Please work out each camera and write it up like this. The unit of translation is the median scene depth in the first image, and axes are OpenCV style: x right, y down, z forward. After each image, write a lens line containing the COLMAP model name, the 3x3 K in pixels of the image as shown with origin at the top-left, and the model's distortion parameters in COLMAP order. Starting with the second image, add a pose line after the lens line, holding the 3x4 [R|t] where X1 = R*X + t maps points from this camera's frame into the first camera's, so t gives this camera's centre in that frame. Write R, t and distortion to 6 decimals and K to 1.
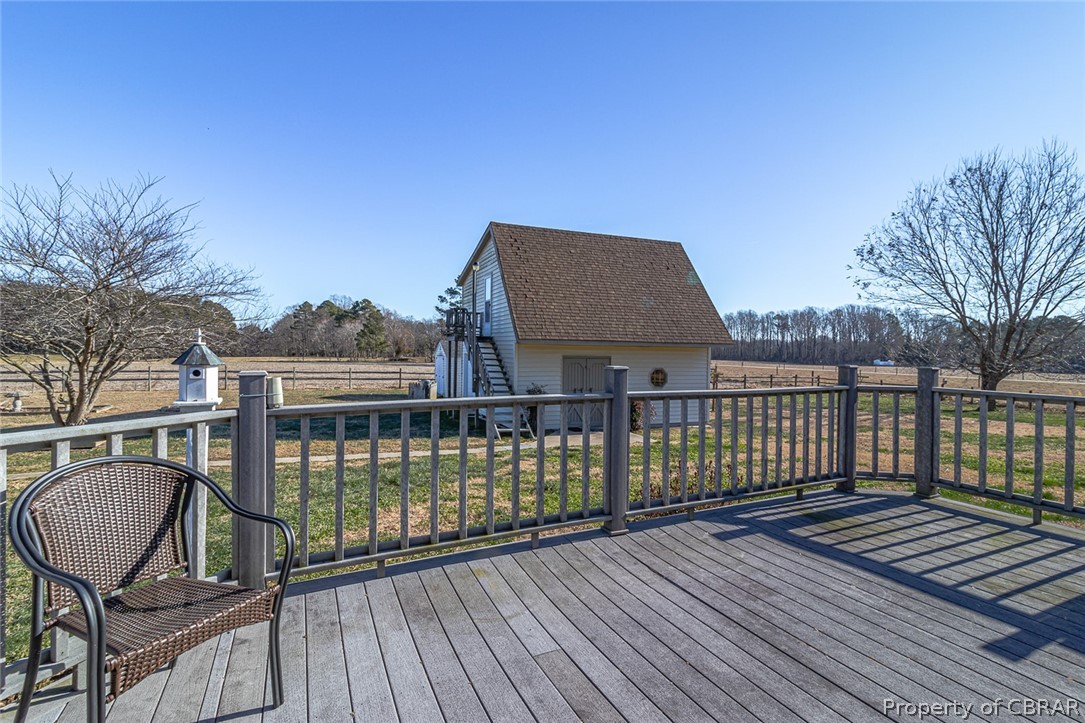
lens RADIAL K [[506.8, 0, 542.3], [0, 506.8, 353.7], [0, 0, 1]] dist [0.006275, -0.000314]
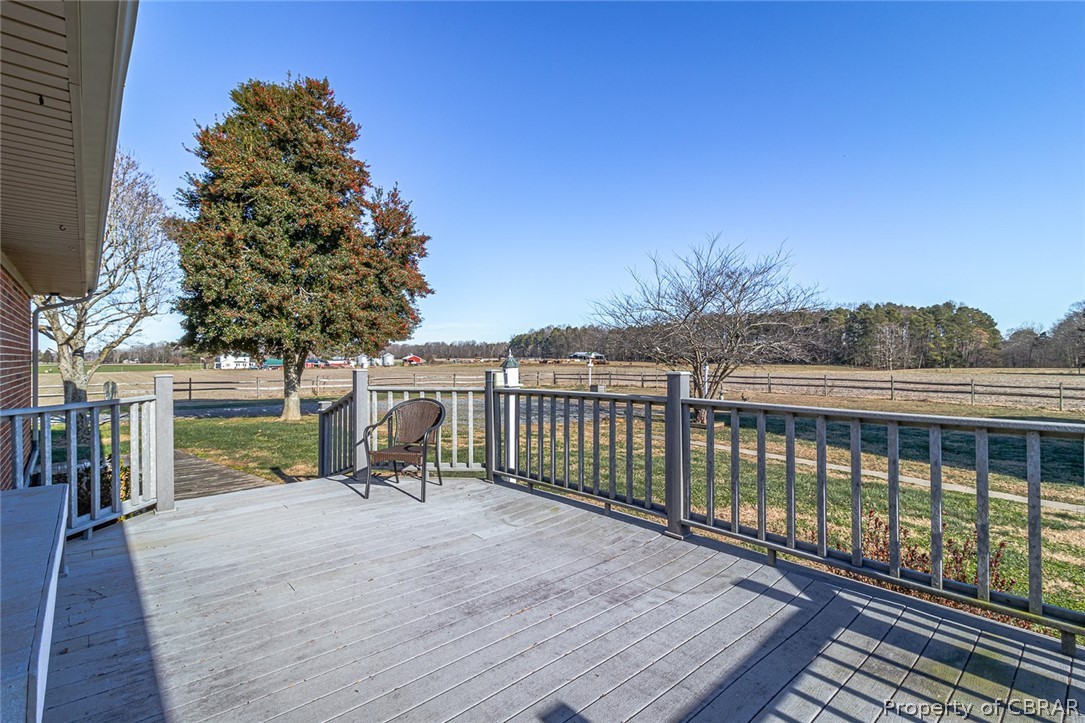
lens RADIAL K [[506.8, 0, 537.2], [0, 506.8, 359.9], [0, 0, 1]] dist [0.006275, -0.000314]
pose [[0.251446, -0.011290, -0.967806, 0.918877], [0.002843, 0.999936, -0.010926, 0.010741], [0.967867, -0.000004, 0.251462, 0.414707]]
